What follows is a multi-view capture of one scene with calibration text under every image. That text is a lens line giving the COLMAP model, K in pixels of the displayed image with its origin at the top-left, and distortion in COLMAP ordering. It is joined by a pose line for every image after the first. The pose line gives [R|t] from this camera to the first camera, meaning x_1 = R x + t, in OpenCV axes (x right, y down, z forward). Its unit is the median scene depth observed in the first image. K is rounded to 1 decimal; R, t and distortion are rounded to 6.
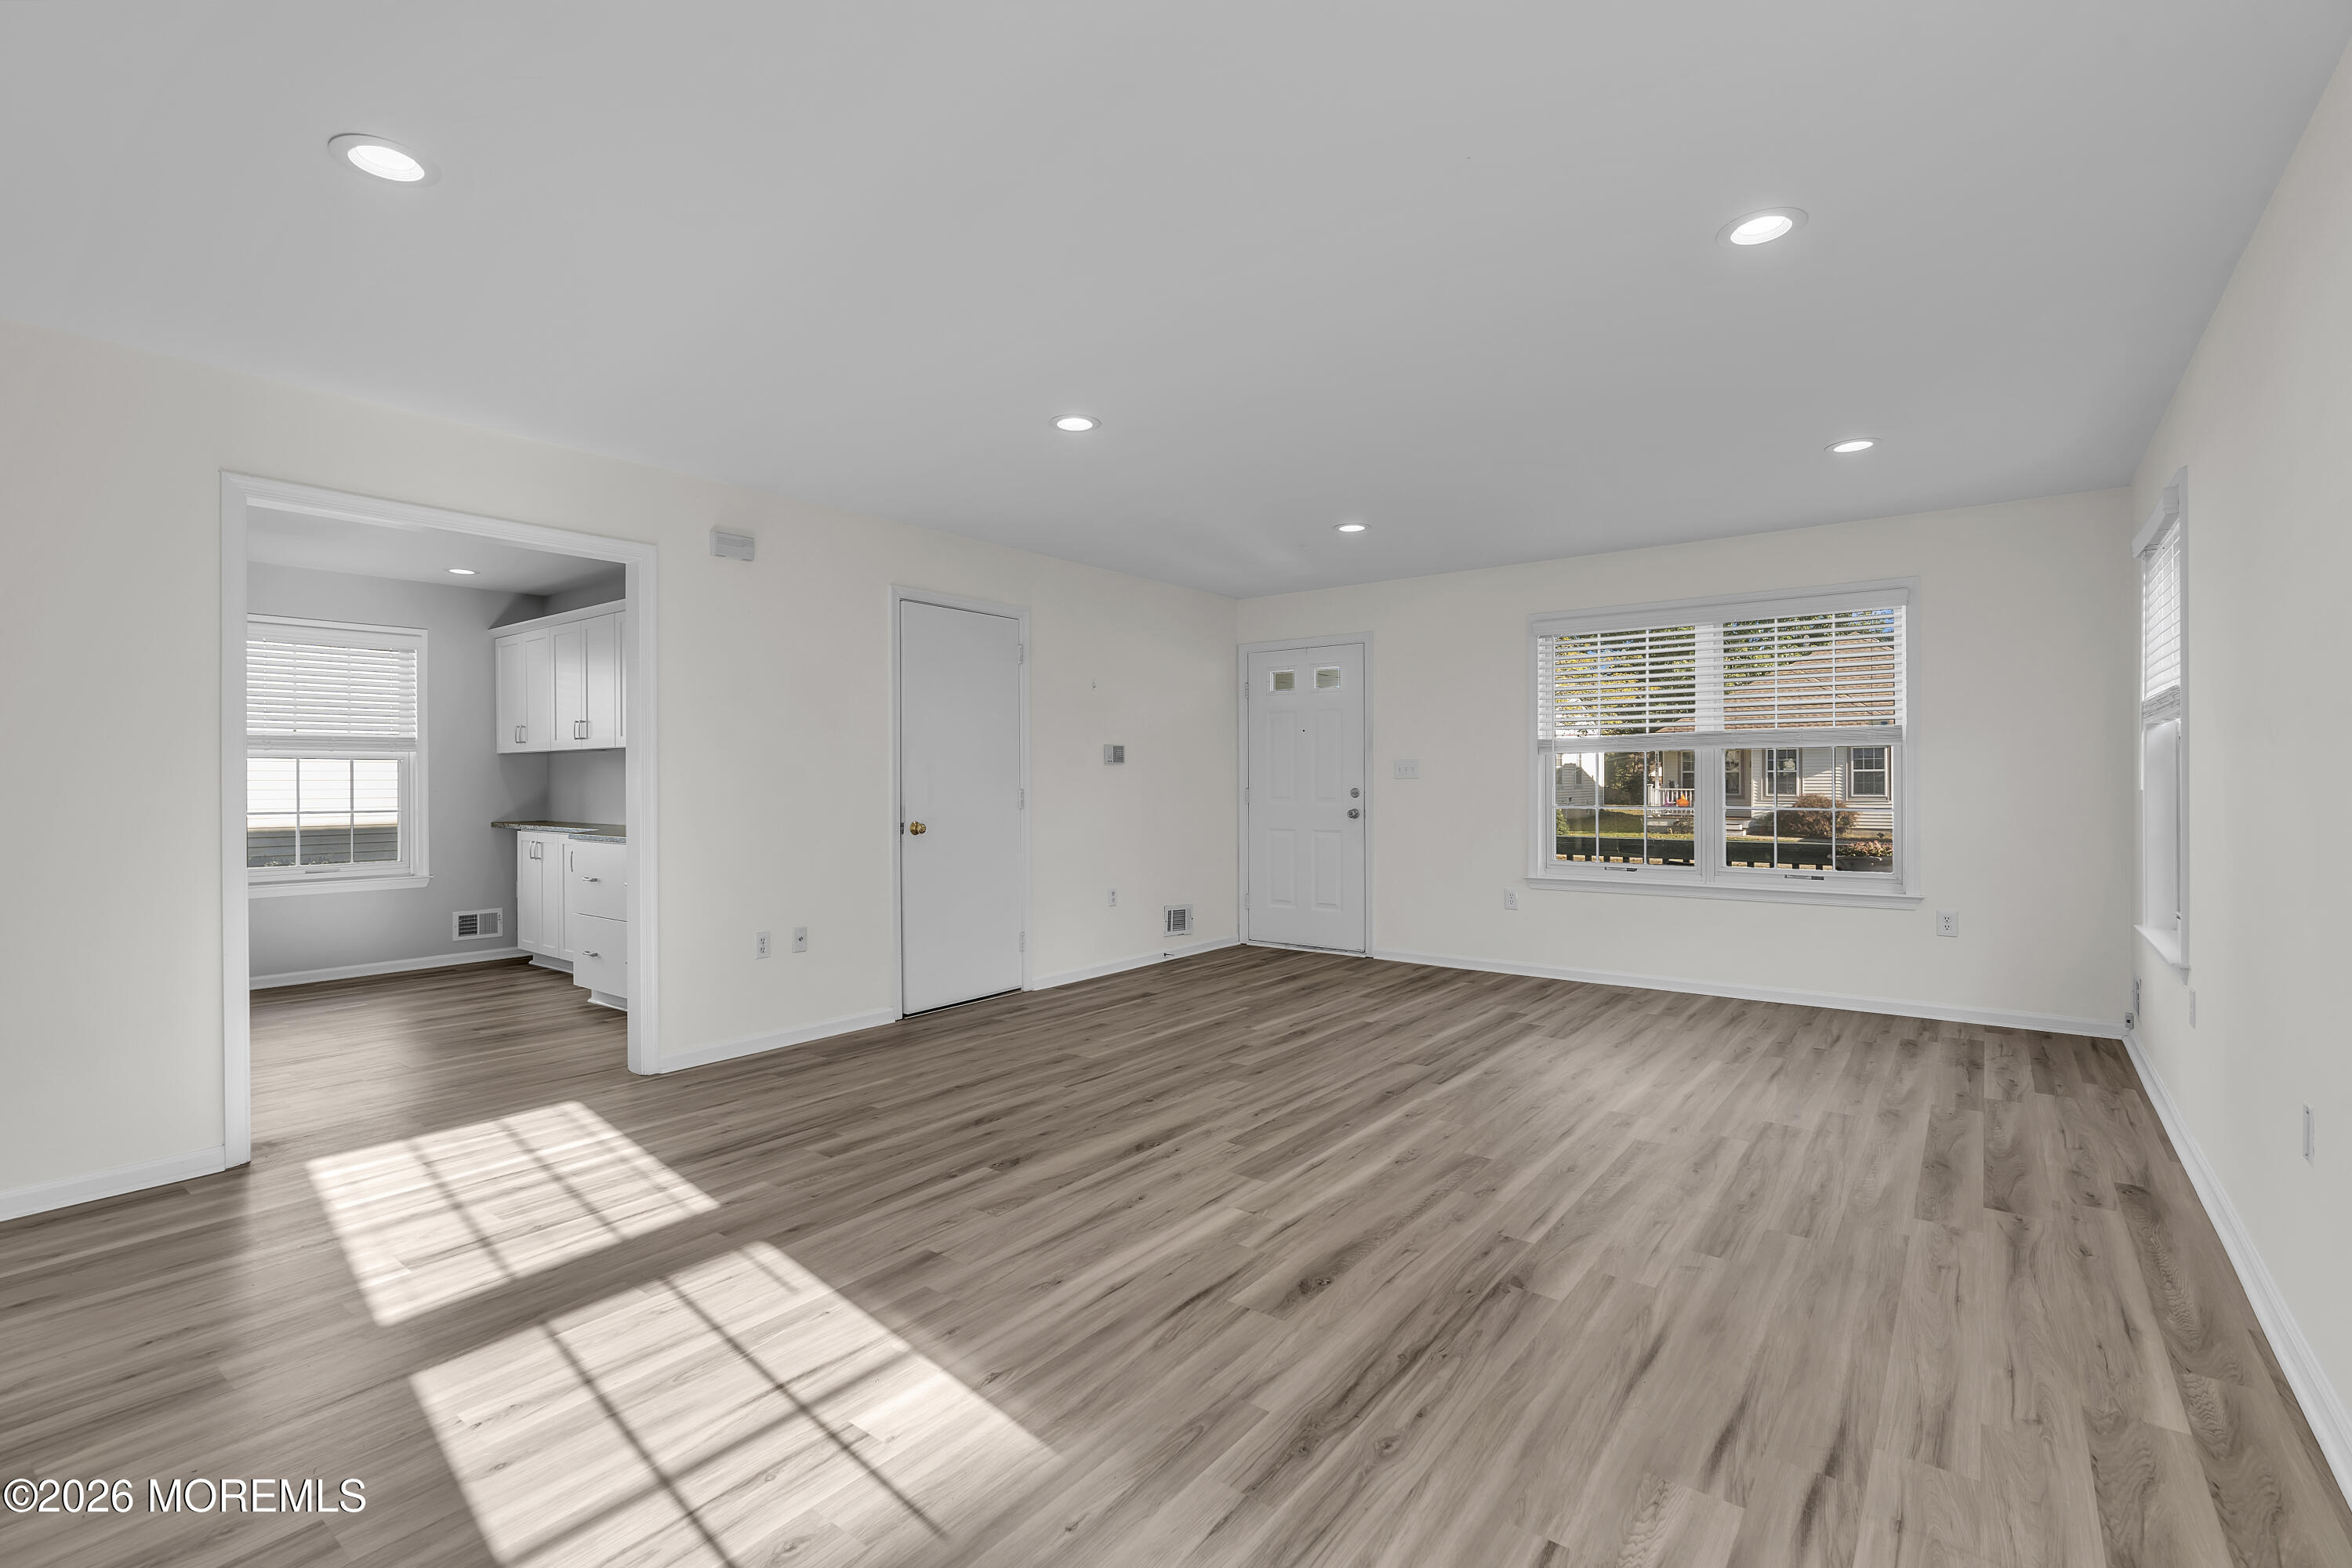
lens RADIAL K [[1062.8, 0, 1172.1], [0, 1062.8, 785.1], [0, 0, 1]] dist [-0.011036, 0.003916]
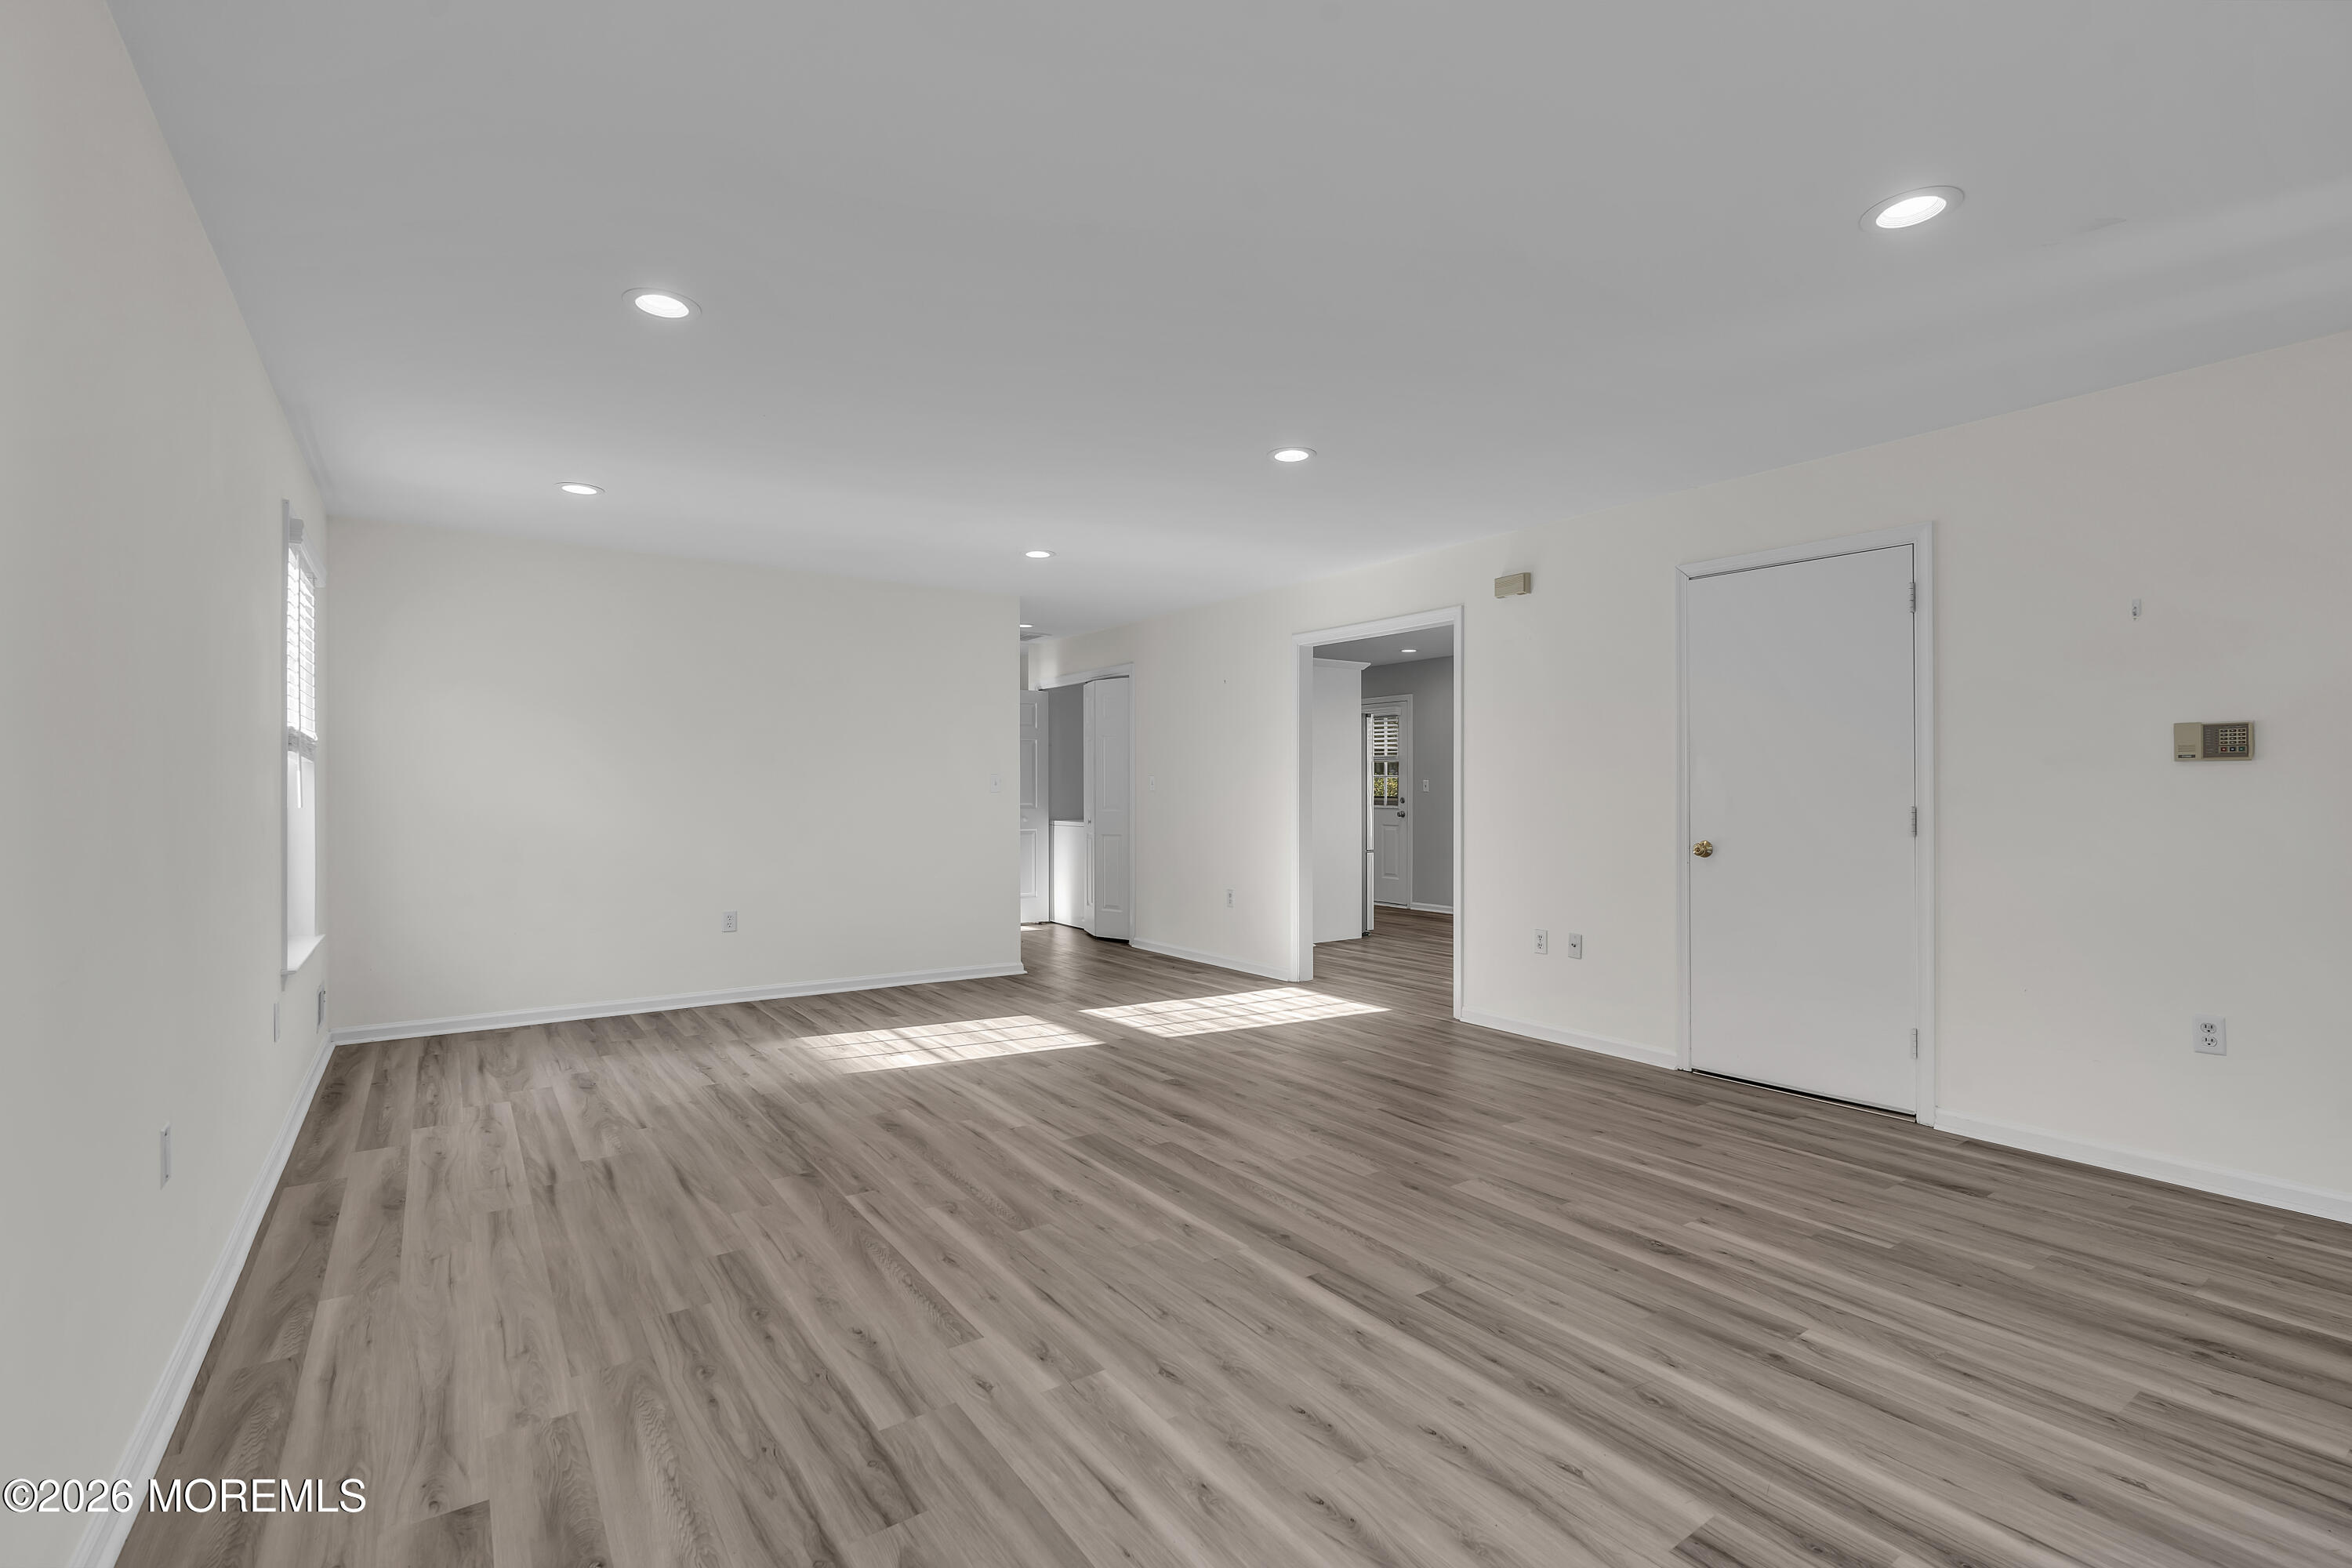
lens RADIAL K [[1062.8, 0, 1172.1], [0, 1062.8, 785.1], [0, 0, 1]] dist [-0.011036, 0.003916]
pose [[-0.304388, 0.001471, -0.952547, 1.231826], [-0.004902, 0.999983, 0.003110, -0.017715], [0.952535, 0.005616, -0.304376, 1.563150]]
